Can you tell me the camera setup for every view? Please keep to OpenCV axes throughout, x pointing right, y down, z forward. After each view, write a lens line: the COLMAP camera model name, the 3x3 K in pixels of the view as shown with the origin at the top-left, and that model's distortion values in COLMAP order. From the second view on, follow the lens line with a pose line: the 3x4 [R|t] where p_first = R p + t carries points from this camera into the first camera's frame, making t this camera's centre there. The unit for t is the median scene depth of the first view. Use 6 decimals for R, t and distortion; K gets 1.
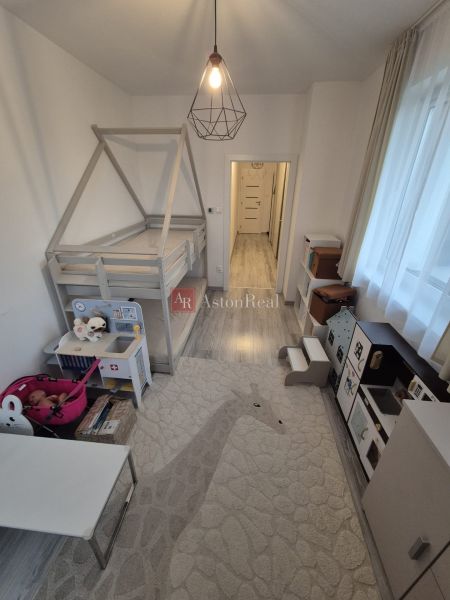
lens RADIAL K [[247.8, 0, 224.8], [0, 247.8, 292.5], [0, 0, 1]] dist [0.000384, 0.000308]
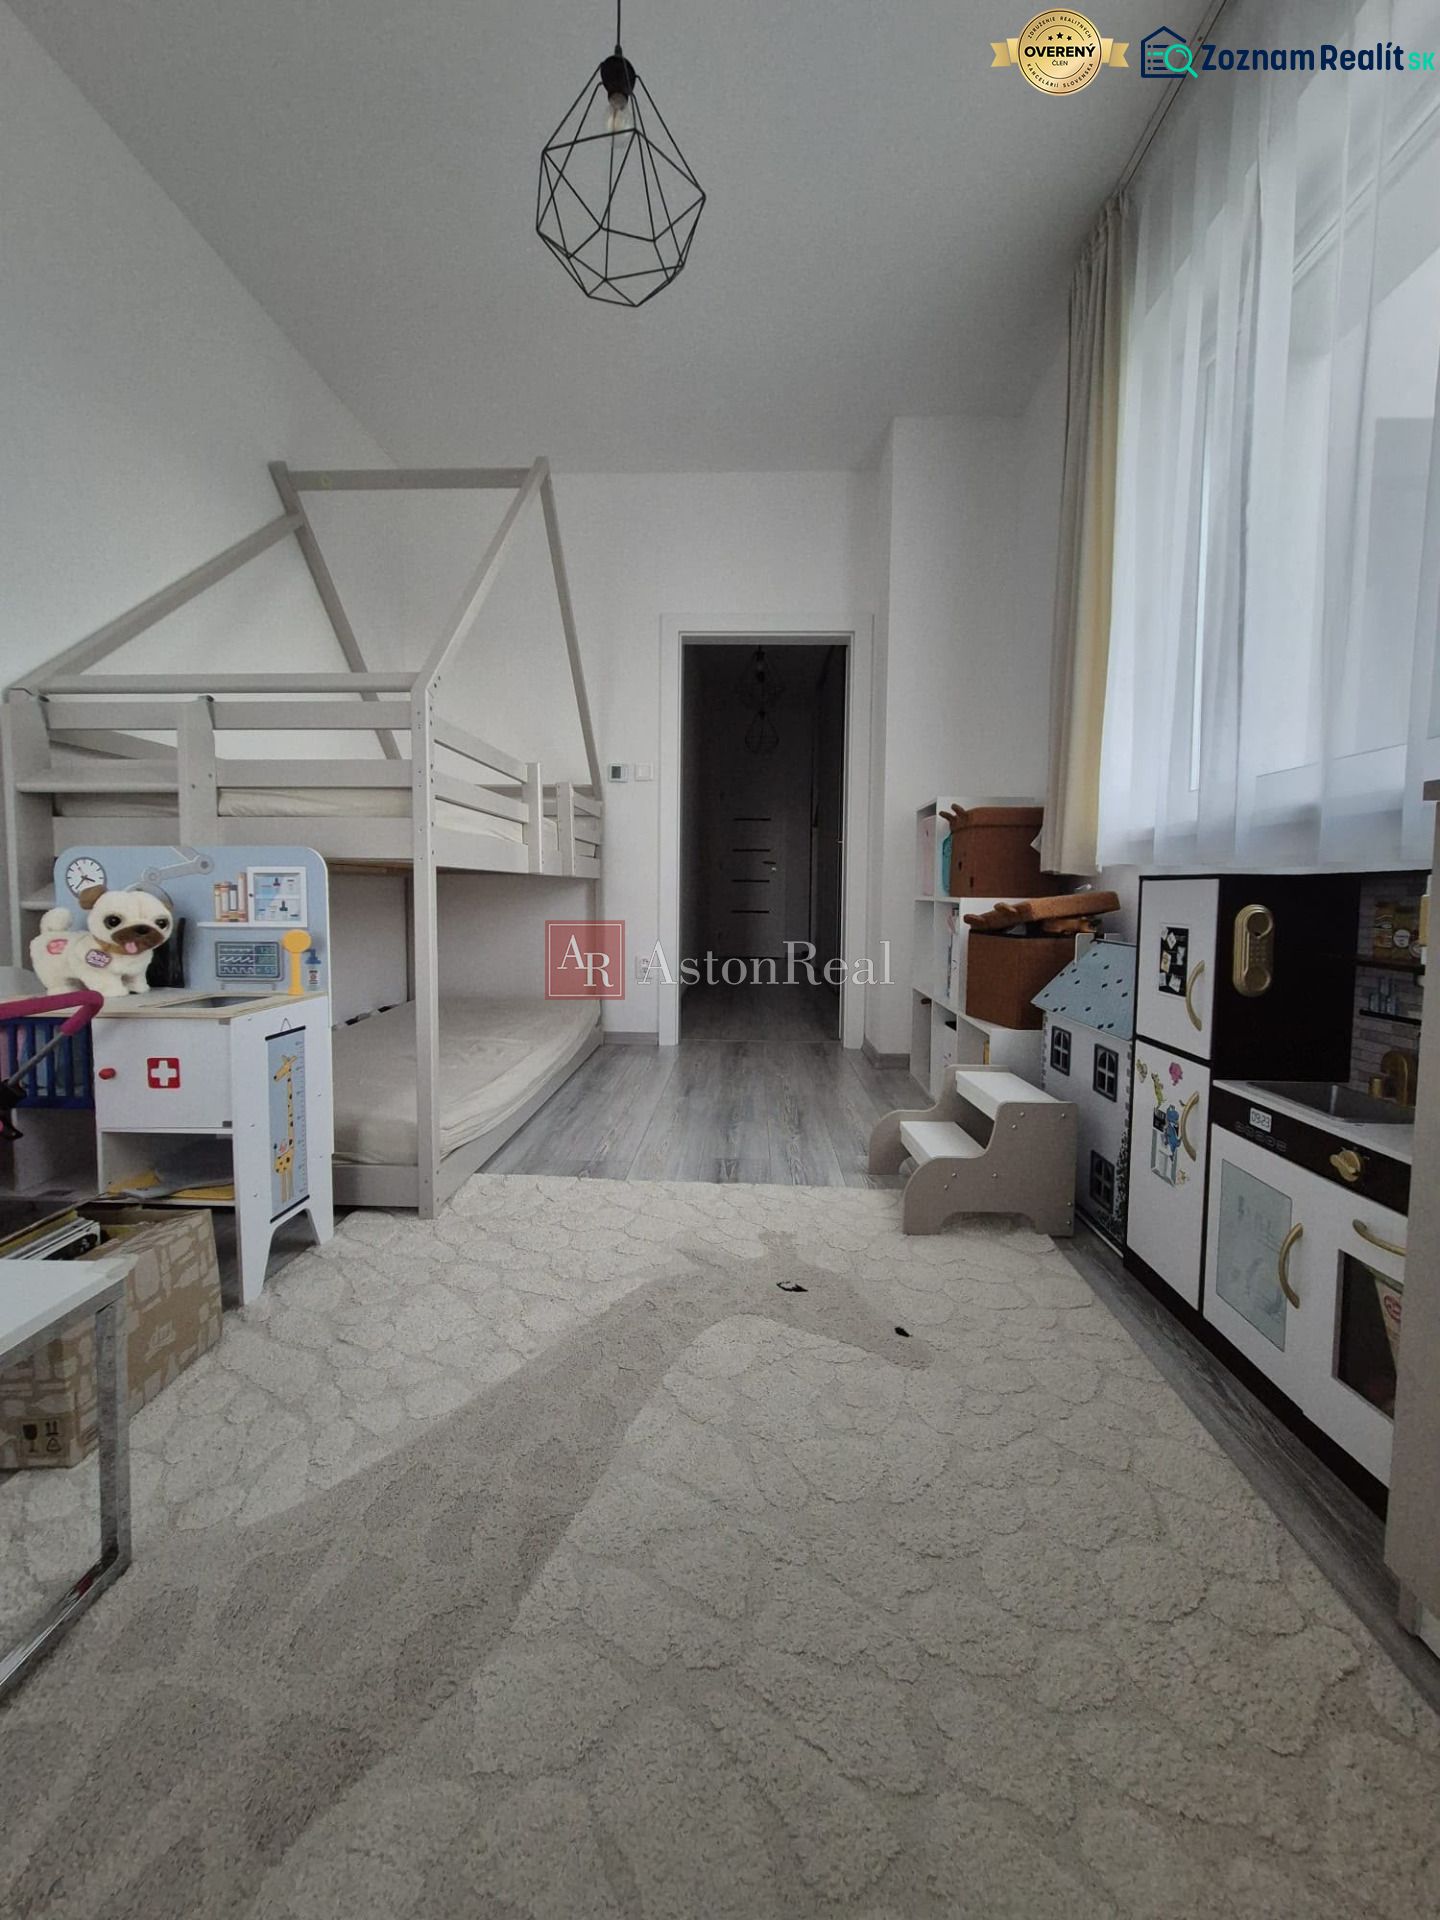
lens RADIAL K [[793.1, 0, 719.4], [0, 793.1, 935.9], [0, 0, 1]] dist [0.000384, 0.000308]
pose [[0.998466, -0.004781, 0.055167, 0.028550], [0.024692, 0.930168, -0.366302, 0.460783], [-0.049563, 0.367103, 0.928859, 0.241480]]
